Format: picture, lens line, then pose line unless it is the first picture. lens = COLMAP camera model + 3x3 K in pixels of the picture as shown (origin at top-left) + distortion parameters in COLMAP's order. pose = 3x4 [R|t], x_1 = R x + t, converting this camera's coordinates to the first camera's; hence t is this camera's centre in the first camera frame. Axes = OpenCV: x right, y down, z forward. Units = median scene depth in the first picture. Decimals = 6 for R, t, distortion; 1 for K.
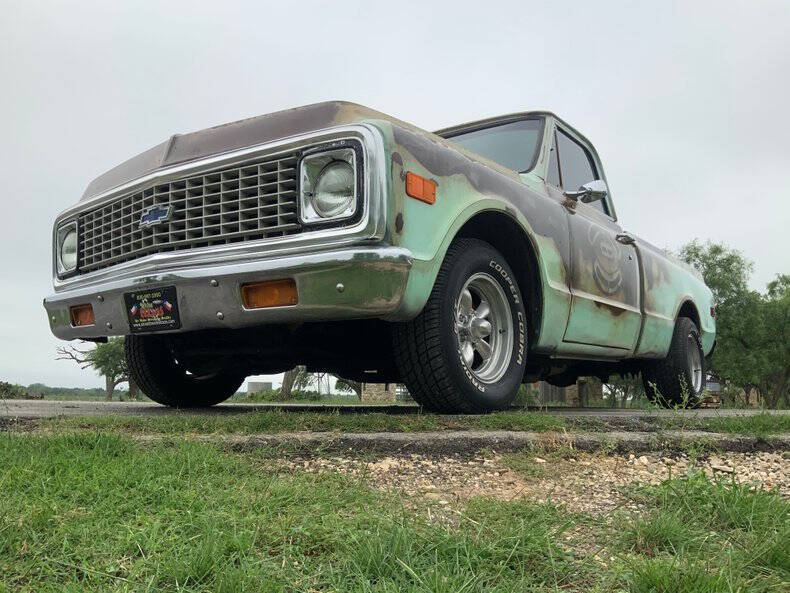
lens RADIAL K [[654.0, 0, 395.0], [0, 654.0, 296.5], [0, 0, 1]] dist [0.072029, -0.128233]
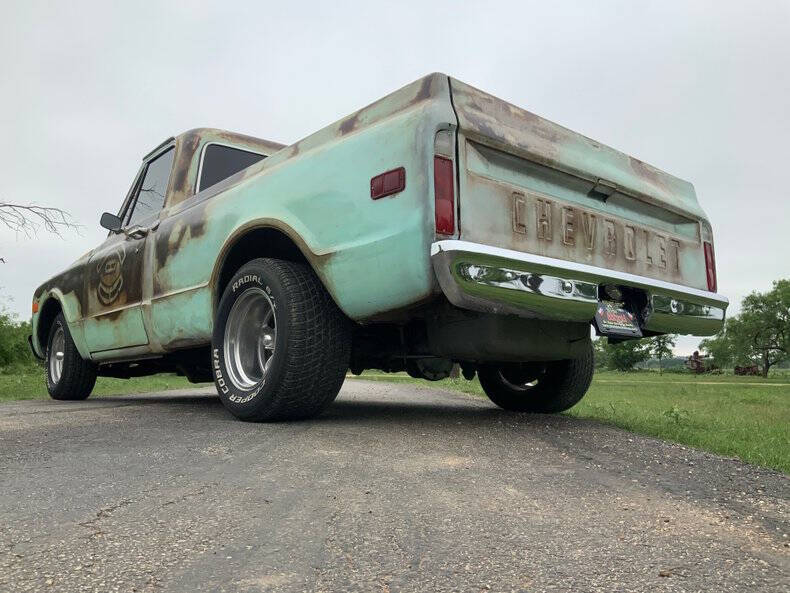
lens RADIAL K [[654.0, 0, 395.0], [0, 654.0, 296.5], [0, 0, 1]] dist [0.072029, -0.128233]
pose [[-0.206807, -0.129964, -0.969711, 1.958528], [0.138357, 0.977293, -0.160487, 0.347112], [0.968549, -0.167356, -0.184130, 2.475665]]
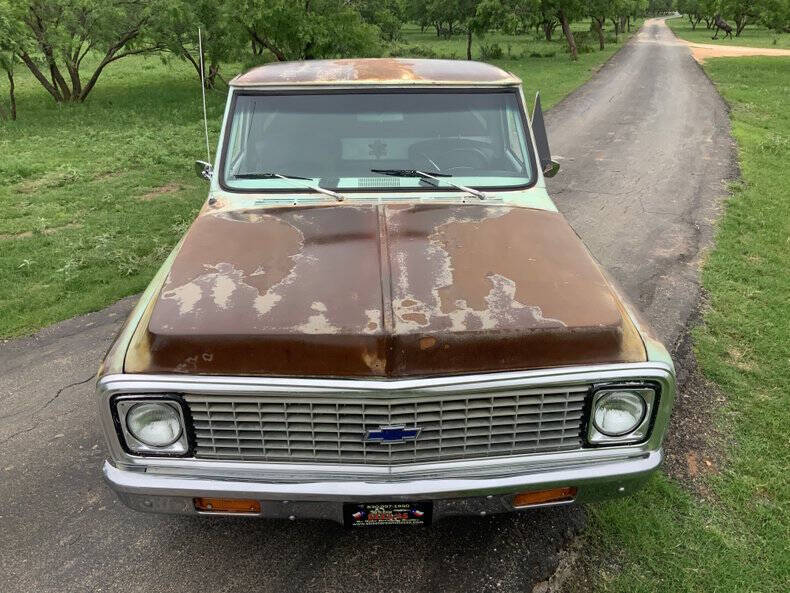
lens RADIAL K [[654.0, 0, 395.0], [0, 654.0, 296.5], [0, 0, 1]] dist [0.072029, -0.128233]
pose [[0.784903, -0.255423, 0.564523, -0.819650], [-0.084516, 0.858433, 0.505914, -0.732083], [-0.613828, -0.444805, 0.652199, 0.517156]]
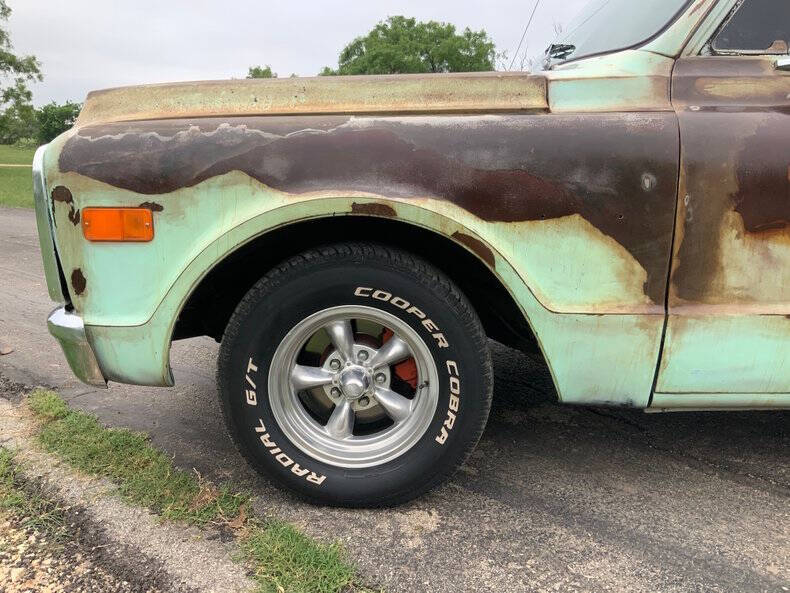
lens RADIAL K [[654.0, 0, 395.0], [0, 654.0, 296.5], [0, 0, 1]] dist [0.072029, -0.128233]
pose [[0.600292, 0.180104, -0.779238, 0.681514], [0.101851, 0.949166, 0.297841, -0.237542], [0.793269, -0.258158, 0.551433, 0.724435]]
